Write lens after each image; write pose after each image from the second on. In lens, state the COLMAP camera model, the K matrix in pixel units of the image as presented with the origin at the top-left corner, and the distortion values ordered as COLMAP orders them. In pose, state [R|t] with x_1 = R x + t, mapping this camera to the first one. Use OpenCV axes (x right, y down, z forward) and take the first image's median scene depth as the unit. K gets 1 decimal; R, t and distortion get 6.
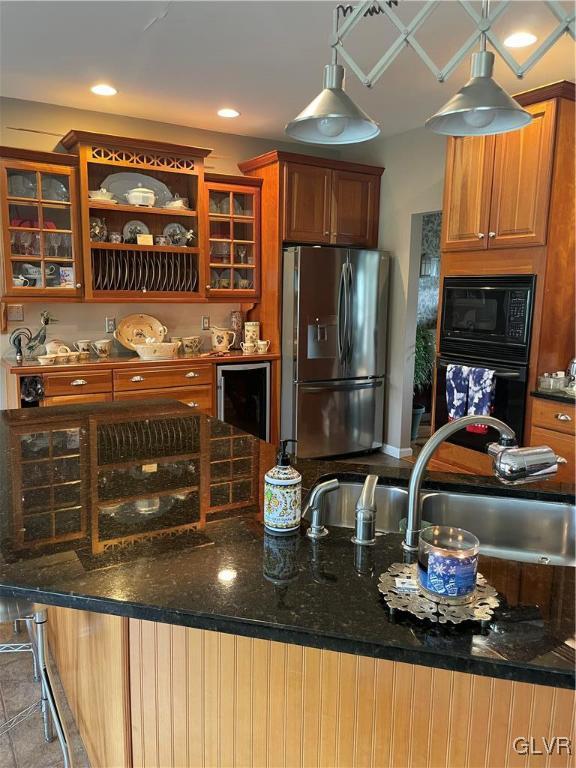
lens RADIAL K [[587.9, 0, 287.2], [0, 587.9, 385.3], [0, 0, 1]] dist [0.030939, -0.037372]
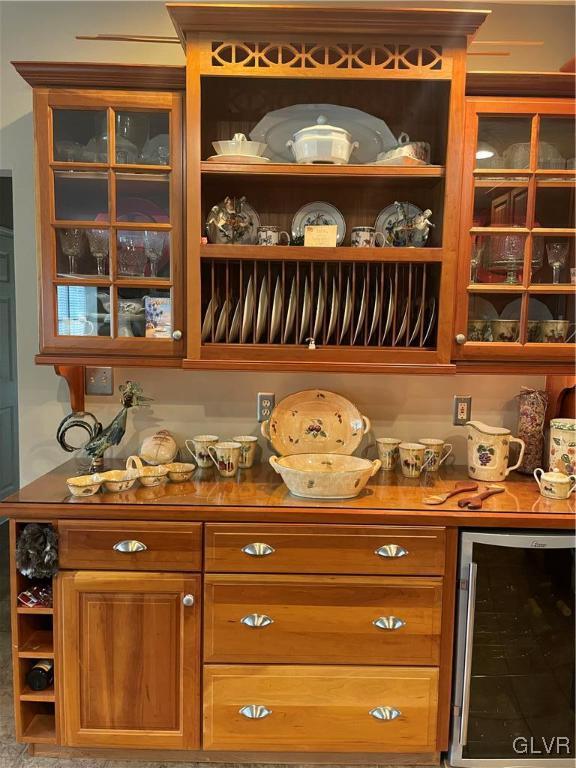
lens RADIAL K [[587.9, 0, 288.4], [0, 587.9, 384.3], [0, 0, 1]] dist [0.030939, -0.037372]
pose [[0.857624, 0.059552, -0.510817, -0.019084], [-0.089215, 0.995441, -0.033735, -0.105917], [0.506479, 0.074504, 0.859027, 0.559931]]
